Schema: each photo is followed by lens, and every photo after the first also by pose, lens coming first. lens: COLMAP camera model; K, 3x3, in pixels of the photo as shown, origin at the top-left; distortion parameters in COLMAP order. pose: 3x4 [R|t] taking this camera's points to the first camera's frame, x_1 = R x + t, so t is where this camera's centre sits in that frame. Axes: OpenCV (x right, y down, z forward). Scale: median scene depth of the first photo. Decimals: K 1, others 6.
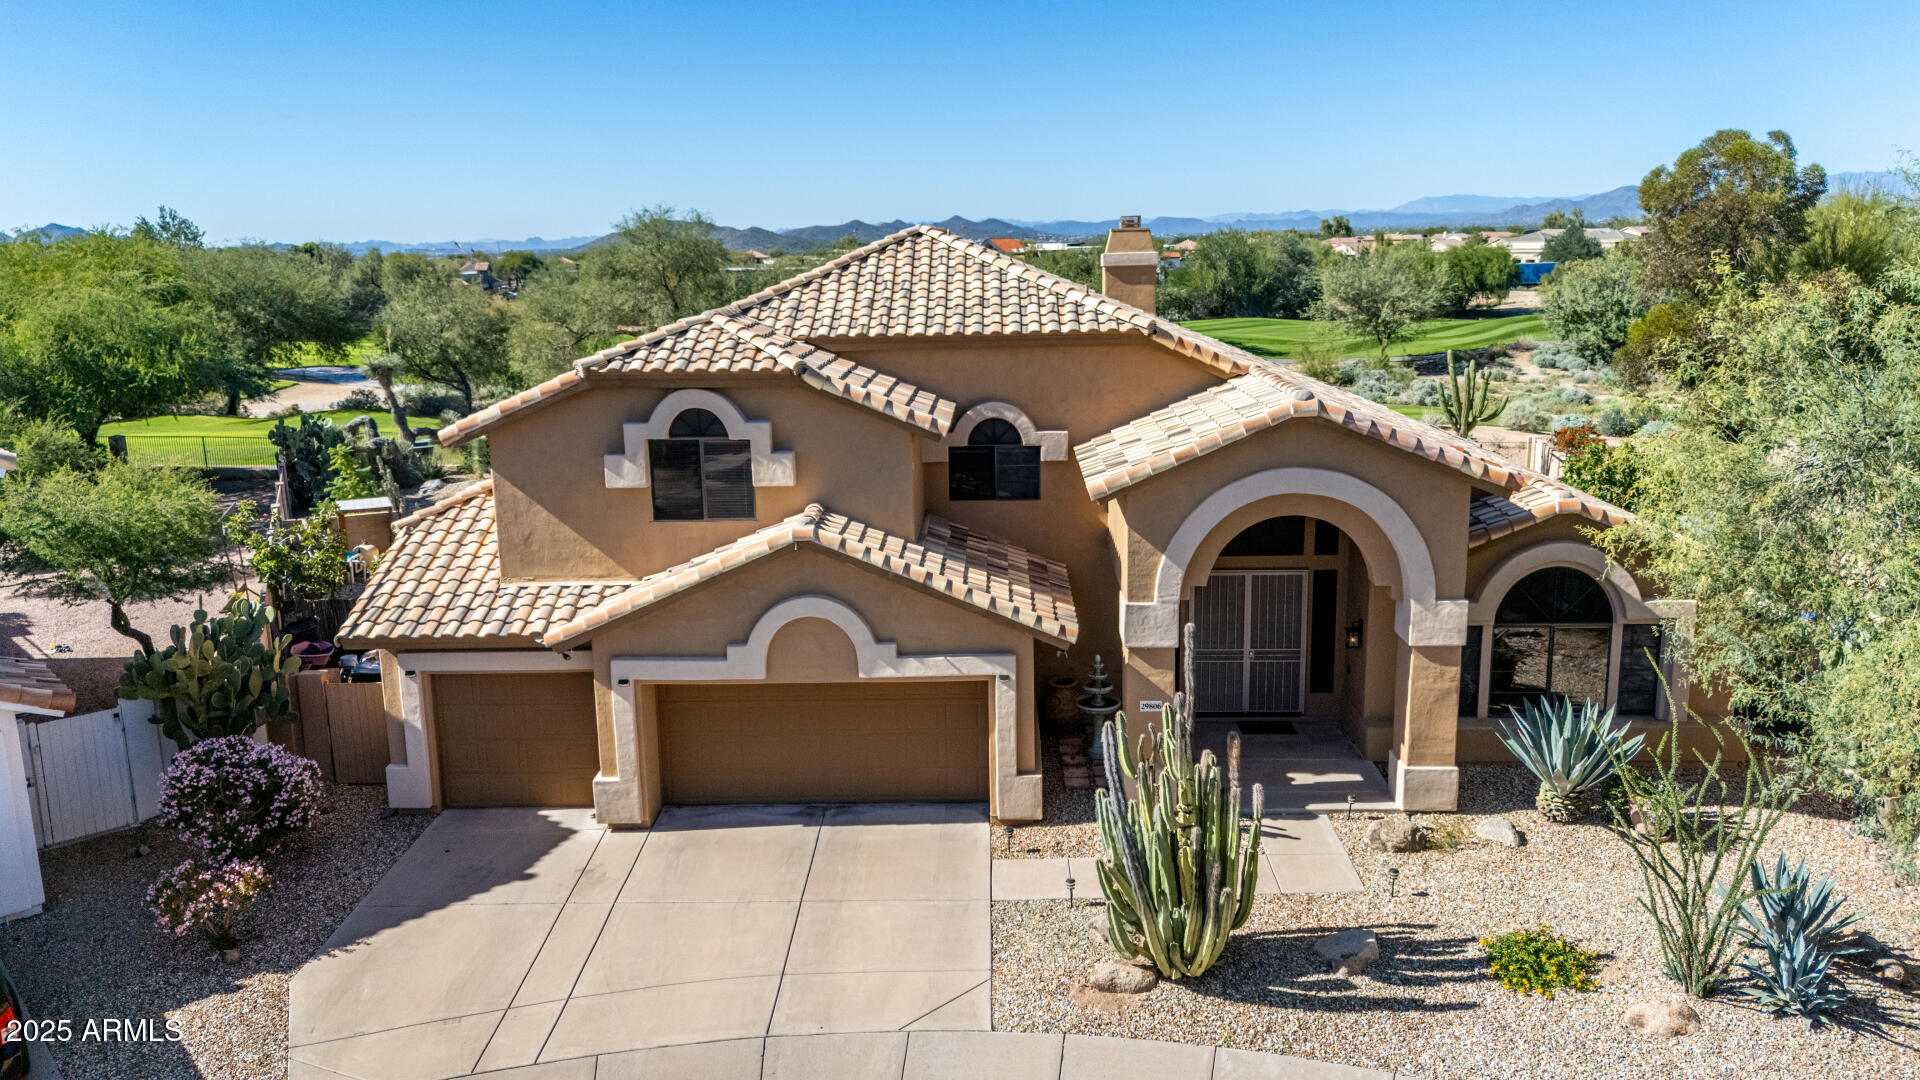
lens RADIAL K [[1462.7, 0, 960.0], [0, 1462.7, 540.0], [0, 0, 1]] dist [0.059854, -0.003968]
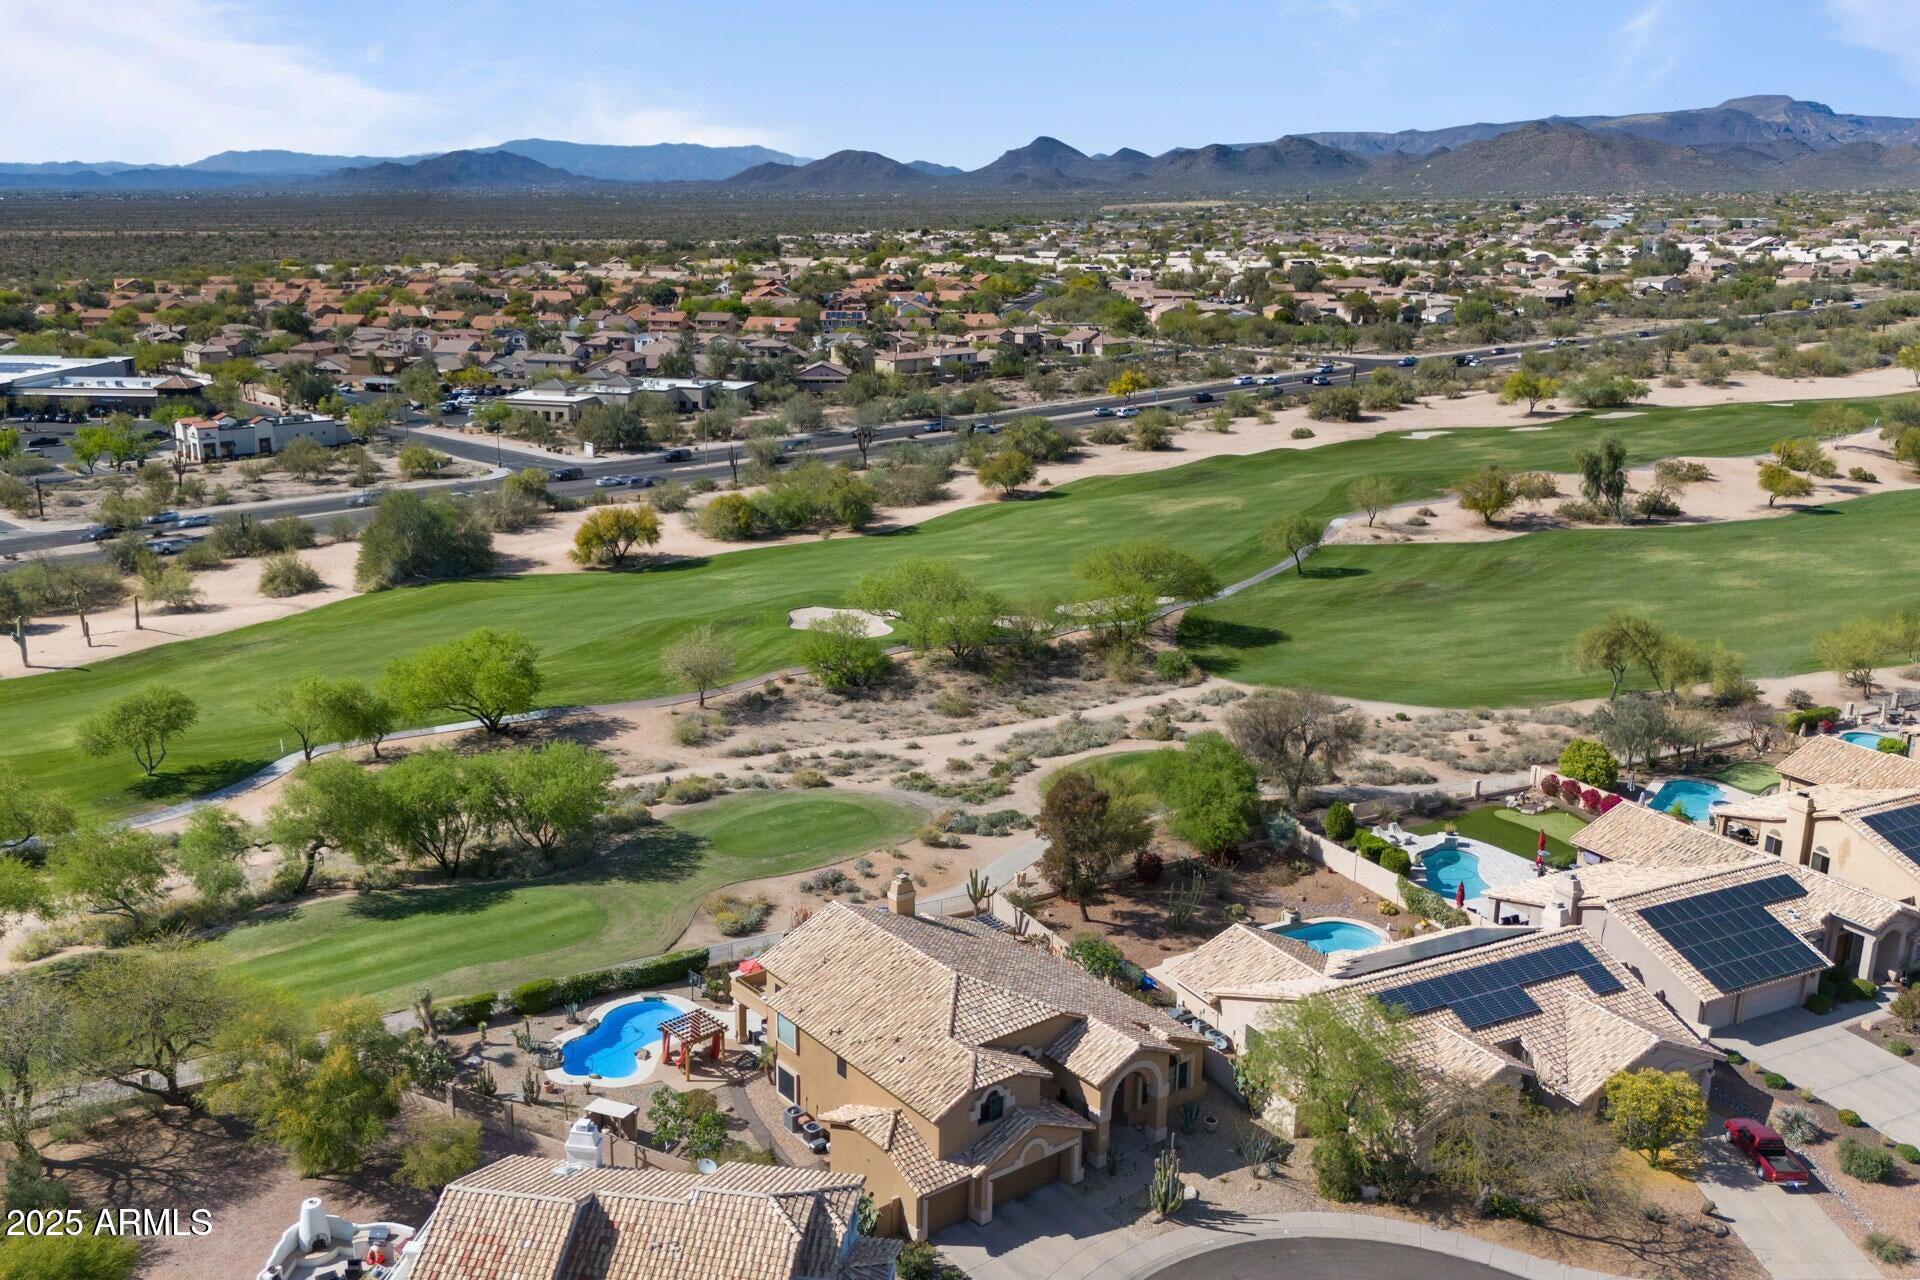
lens RADIAL K [[1684.3, 0, 852.2], [0, 1684.3, 641.8], [0, 0, 1]] dist [0.090409, -0.111433]
pose [[0.805517, -0.142162, 0.575267, -2.452113], [0.114222, 0.989840, 0.084673, -1.429375], [-0.581460, -0.002497, 0.813571, -1.880107]]
